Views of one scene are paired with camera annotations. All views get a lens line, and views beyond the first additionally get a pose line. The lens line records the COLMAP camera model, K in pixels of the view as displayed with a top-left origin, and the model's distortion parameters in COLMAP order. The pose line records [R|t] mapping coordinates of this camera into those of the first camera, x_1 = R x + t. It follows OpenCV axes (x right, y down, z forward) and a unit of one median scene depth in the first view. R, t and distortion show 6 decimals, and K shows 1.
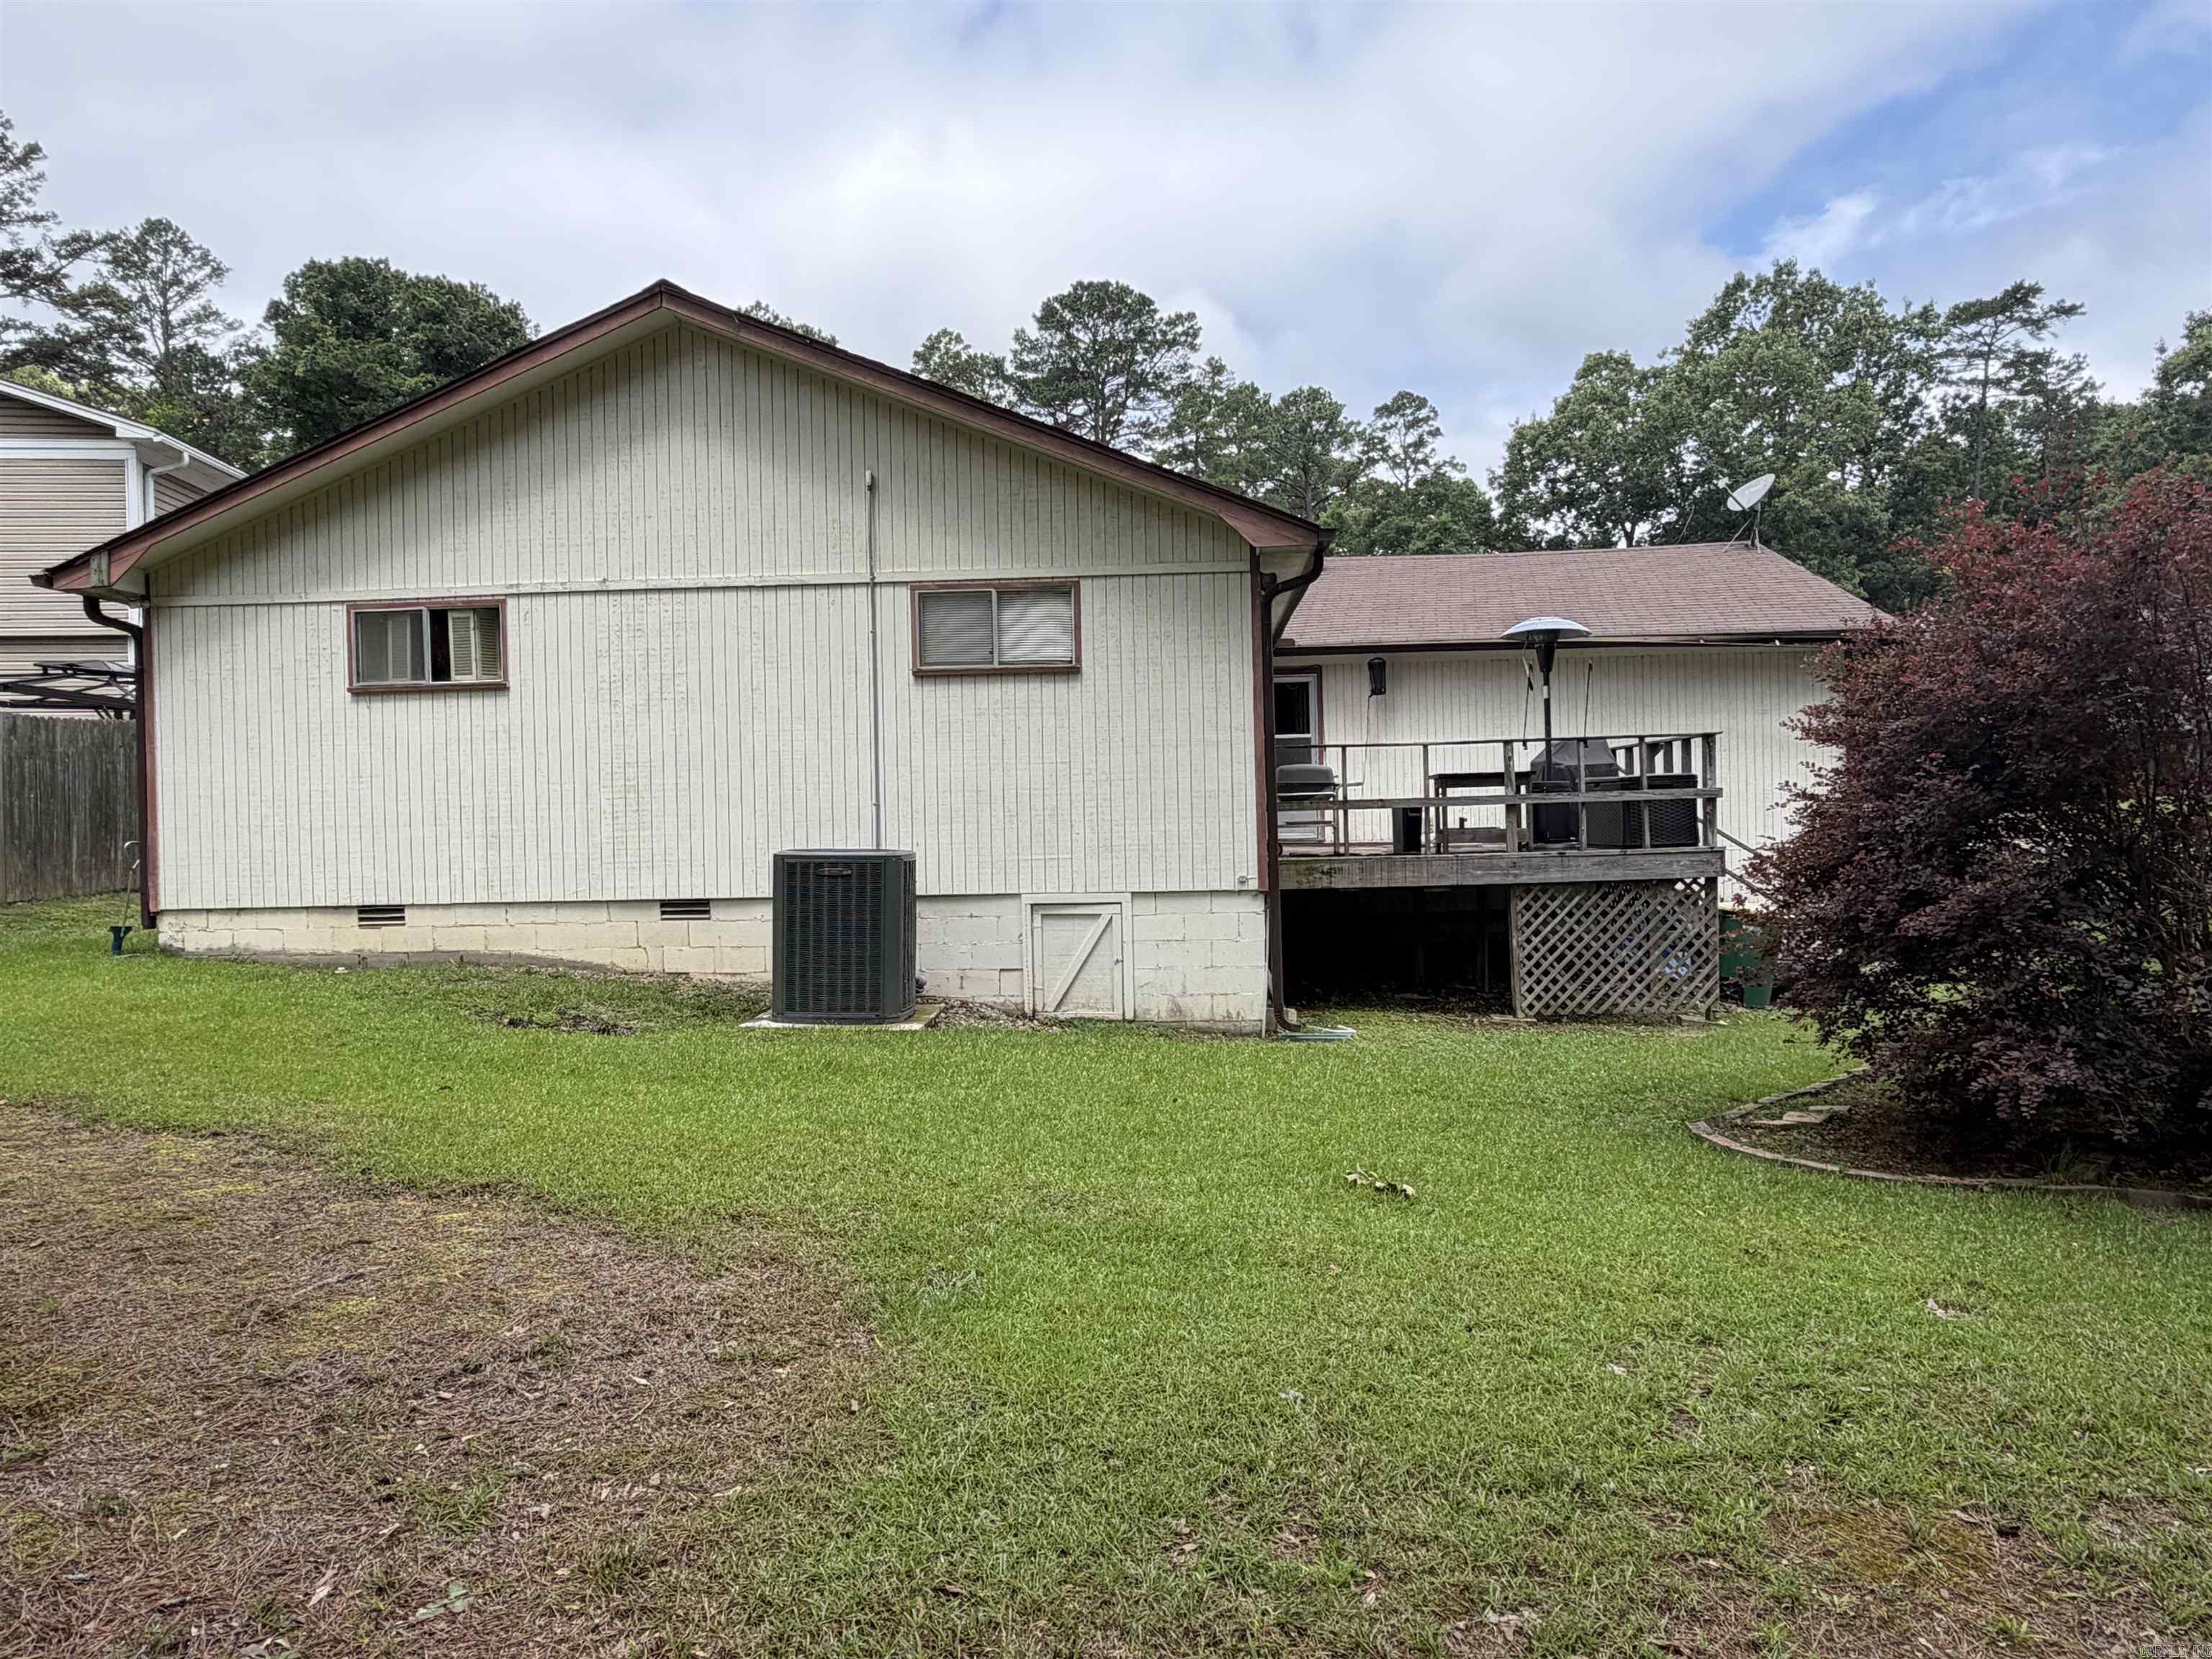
lens RADIAL K [[1414.6, 0, 1113.6], [0, 1414.6, 829.5], [0, 0, 1]] dist [-0.004210, 0.003409]
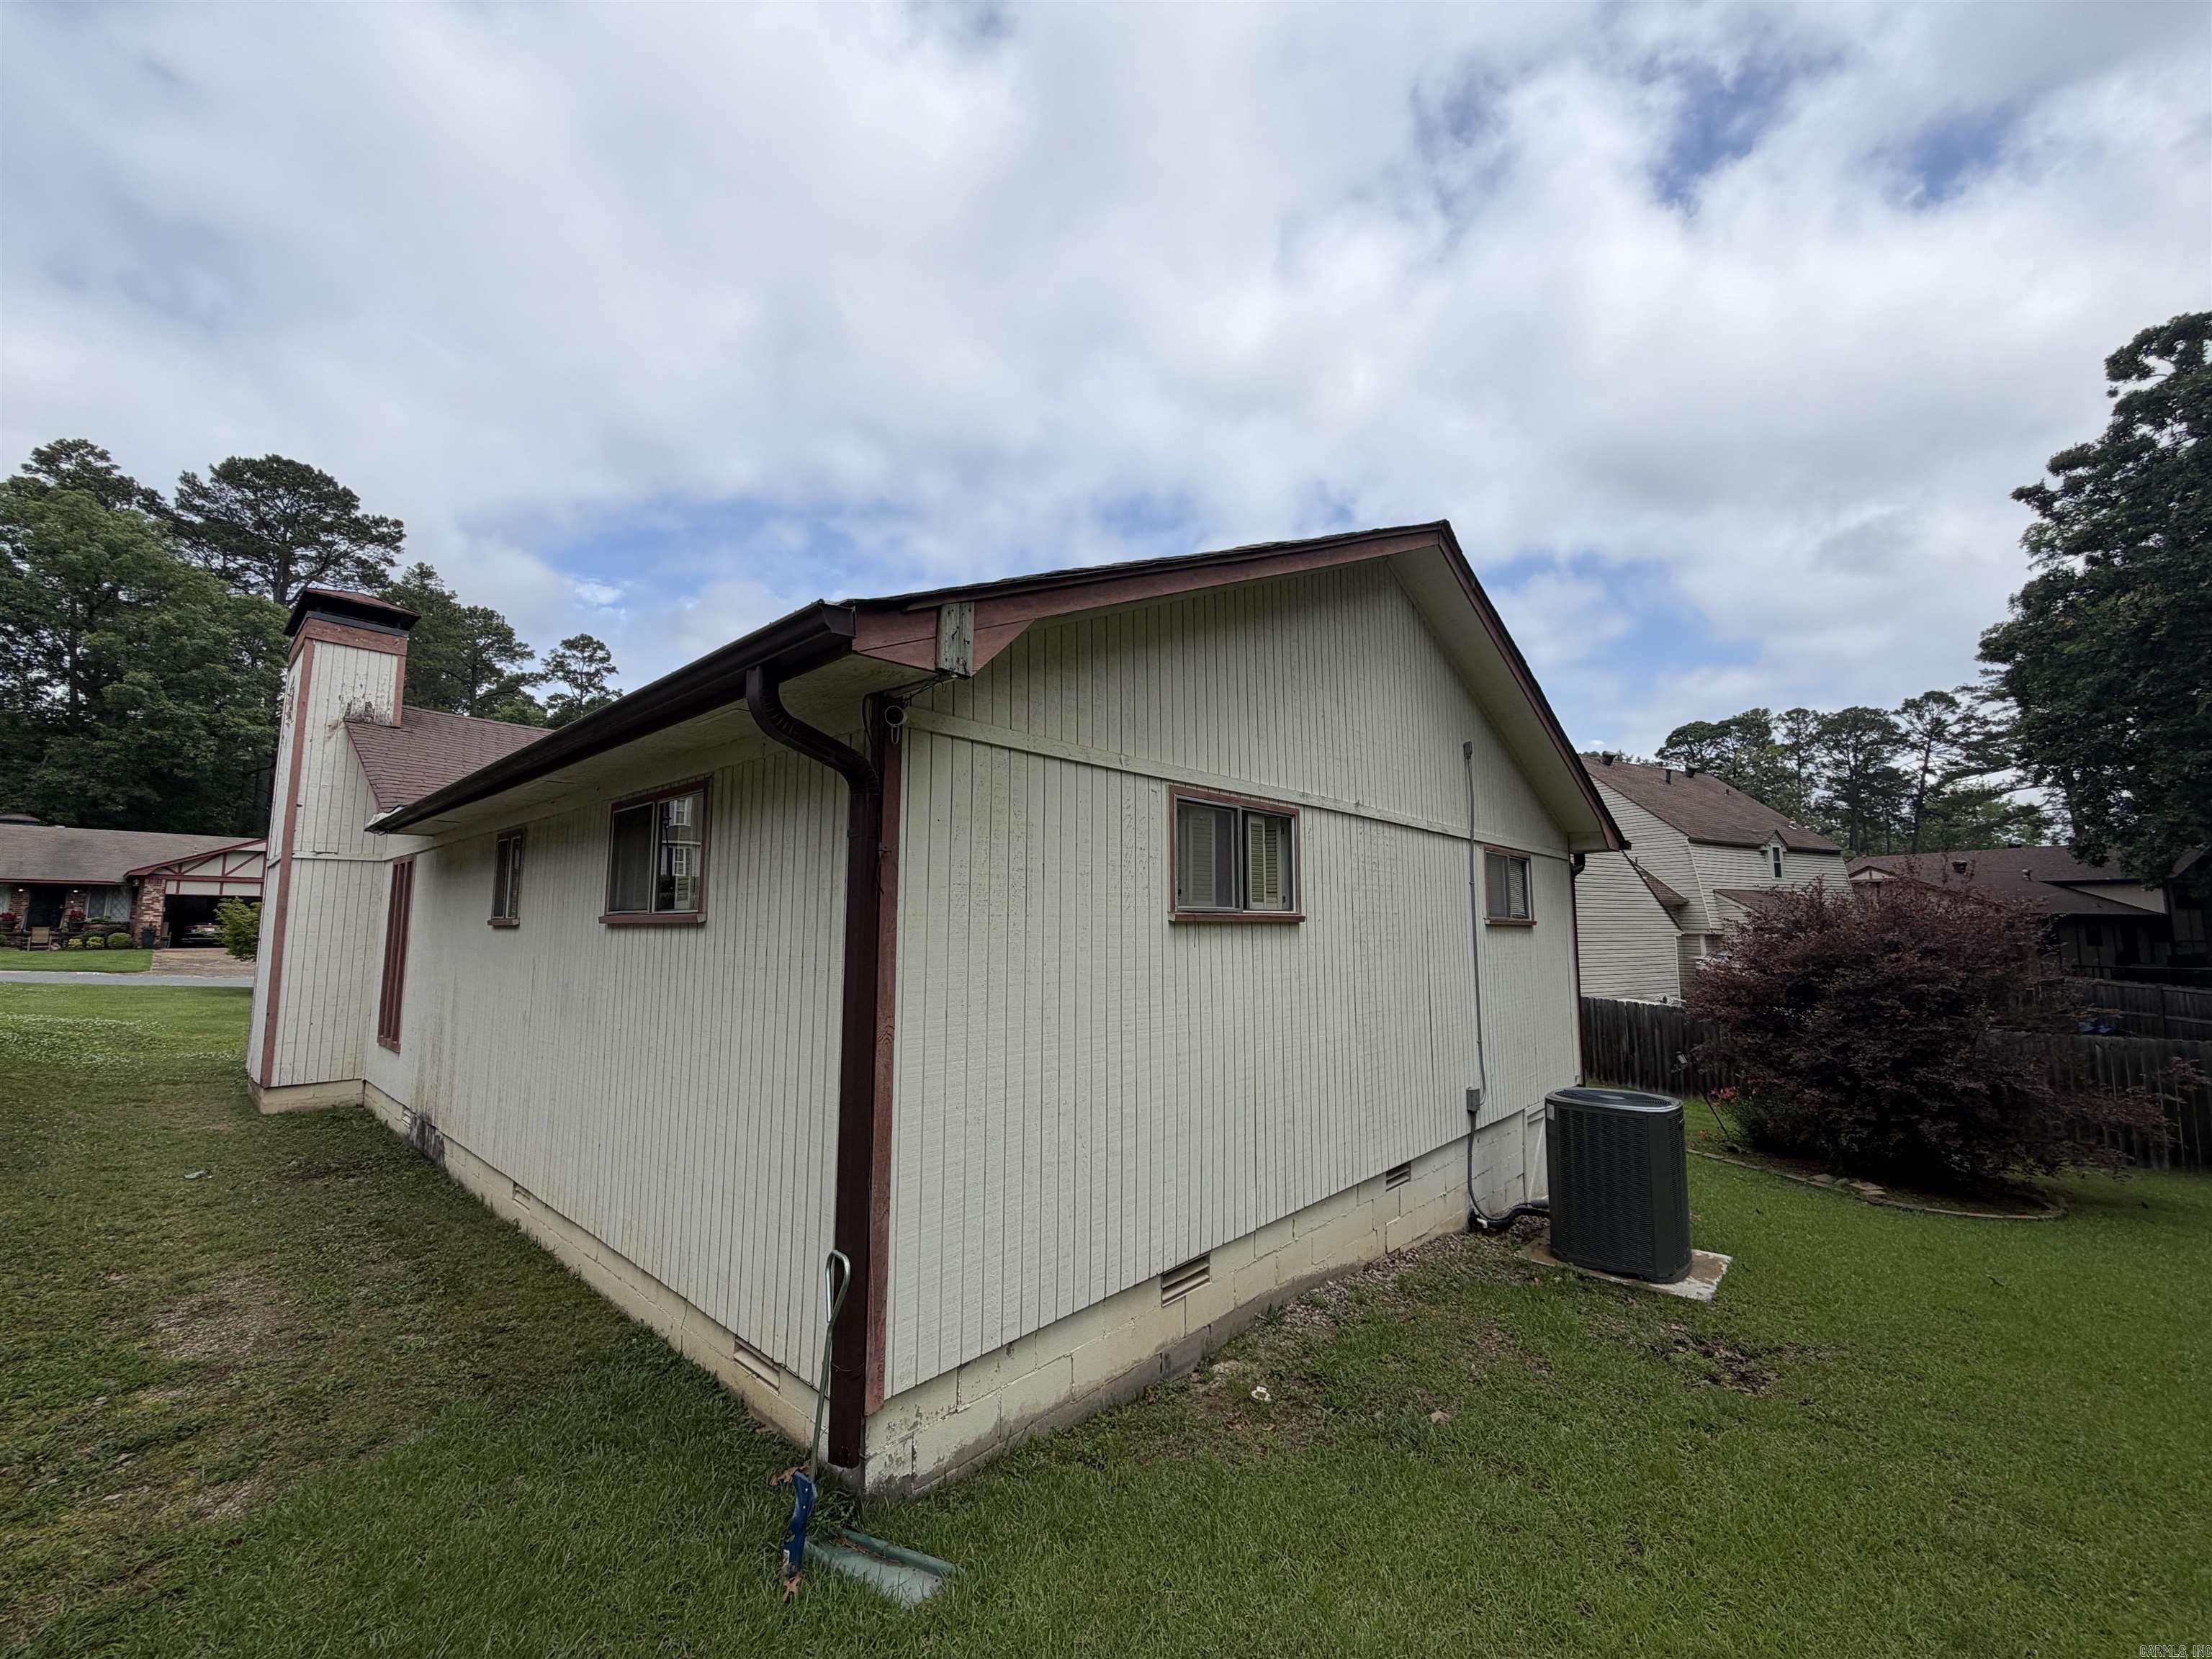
lens RADIAL K [[874.9, 0, 1111.7], [0, 874.9, 835.7], [0, 0, 1]] dist [-0.001777, 0.000299]
pose [[0.628291, 0.105876, 0.770741, -0.914381], [-0.006478, 0.991374, -0.130903, -0.087750], [-0.777952, 0.077253, 0.623557, 0.815102]]
